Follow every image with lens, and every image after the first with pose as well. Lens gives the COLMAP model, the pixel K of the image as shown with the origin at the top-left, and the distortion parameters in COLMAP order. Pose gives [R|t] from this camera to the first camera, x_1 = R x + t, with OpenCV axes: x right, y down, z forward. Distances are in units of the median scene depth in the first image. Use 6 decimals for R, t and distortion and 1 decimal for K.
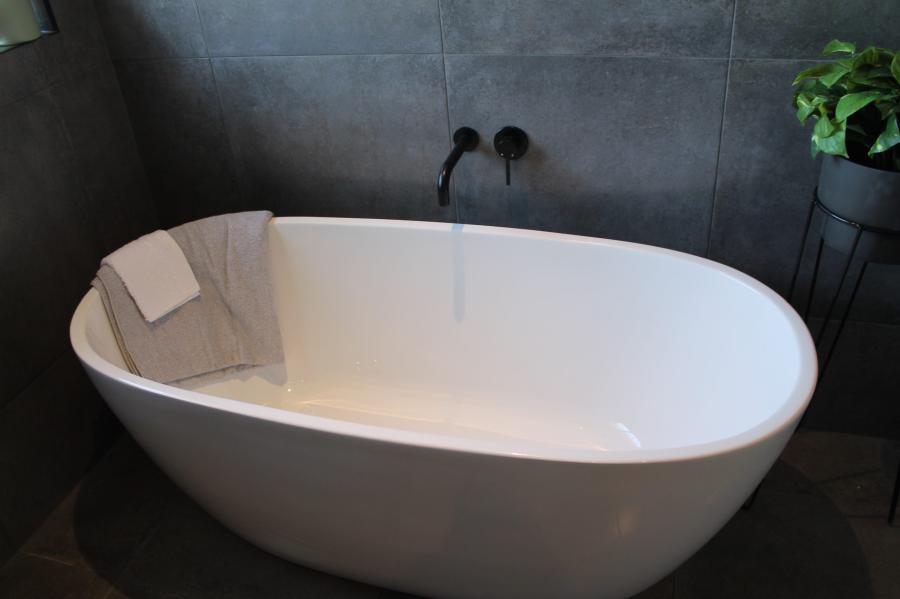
lens RADIAL K [[761.9, 0, 450.0], [0, 761.9, 299.5], [0, 0, 1]] dist [-0.148539, 0.113918]
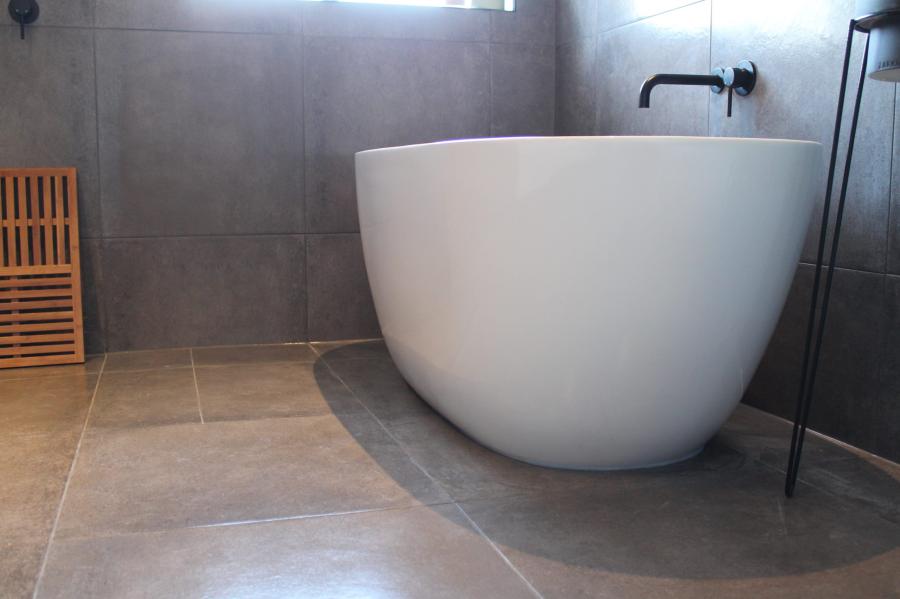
lens RADIAL K [[933.3, 0, 450.0], [0, 933.3, 299.5], [0, 0, 1]] dist [-0.153054, 0.213829]
pose [[0.560408, 0.185683, -0.807134, 0.954196], [-0.492540, 0.858202, -0.144548, 0.435911], [0.665844, 0.478551, 0.572399, 0.213540]]
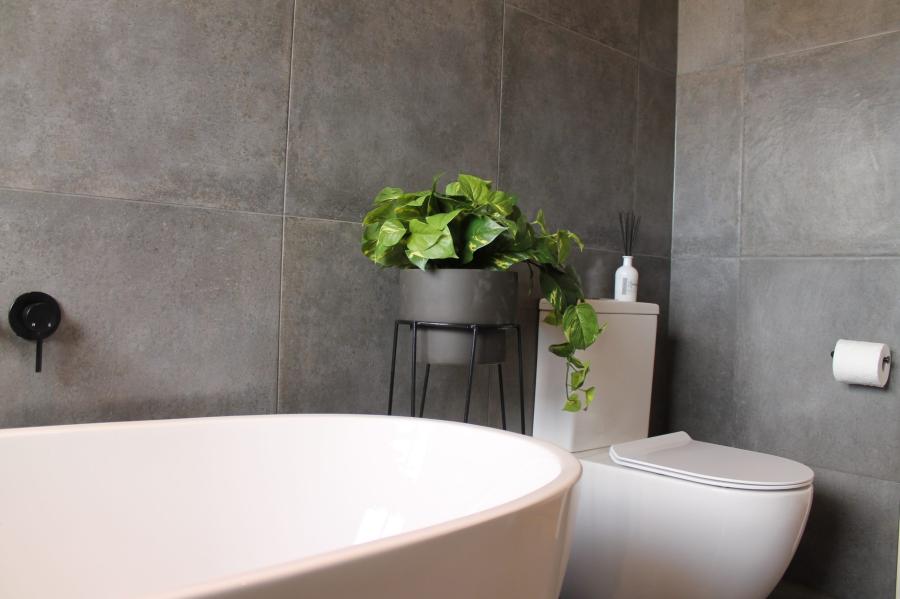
lens RADIAL K [[761.9, 0, 450.0], [0, 761.9, 299.5], [0, 0, 1]] dist [-0.148539, 0.113918]
pose [[0.506975, 0.087203, 0.857538, -0.341032], [0.405437, 0.853819, -0.326518, 0.177355], [-0.760656, 0.513214, 0.397510, 0.452882]]
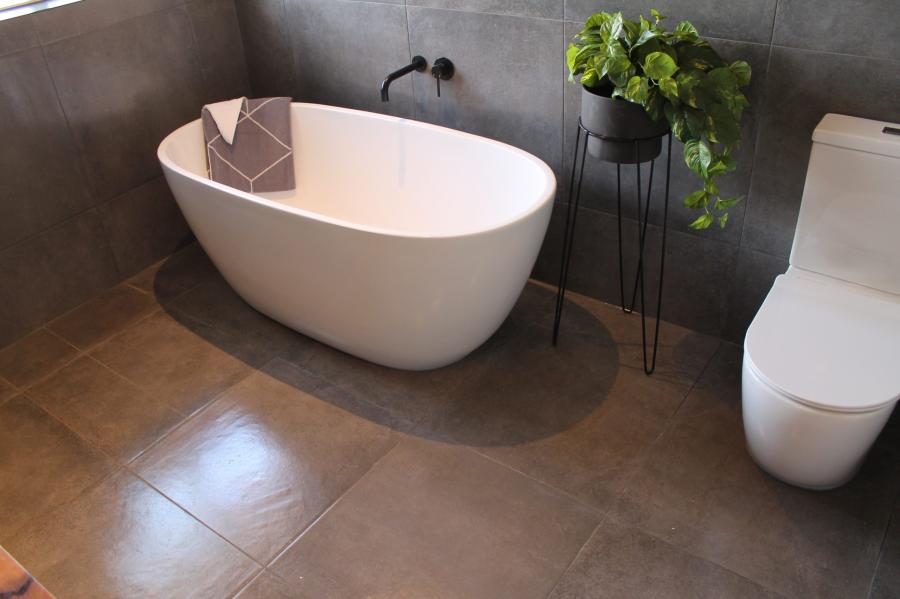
lens RADIAL K [[780.4, 0, 435.5], [0, 780.4, 295.8], [0, 0, 1]] dist [-0.149328, 0.124799]
pose [[0.937915, 0.196245, -0.286012, 0.633554], [-0.188362, 0.980552, 0.055105, 0.162737], [0.291264, 0.002190, 0.956640, -0.491873]]
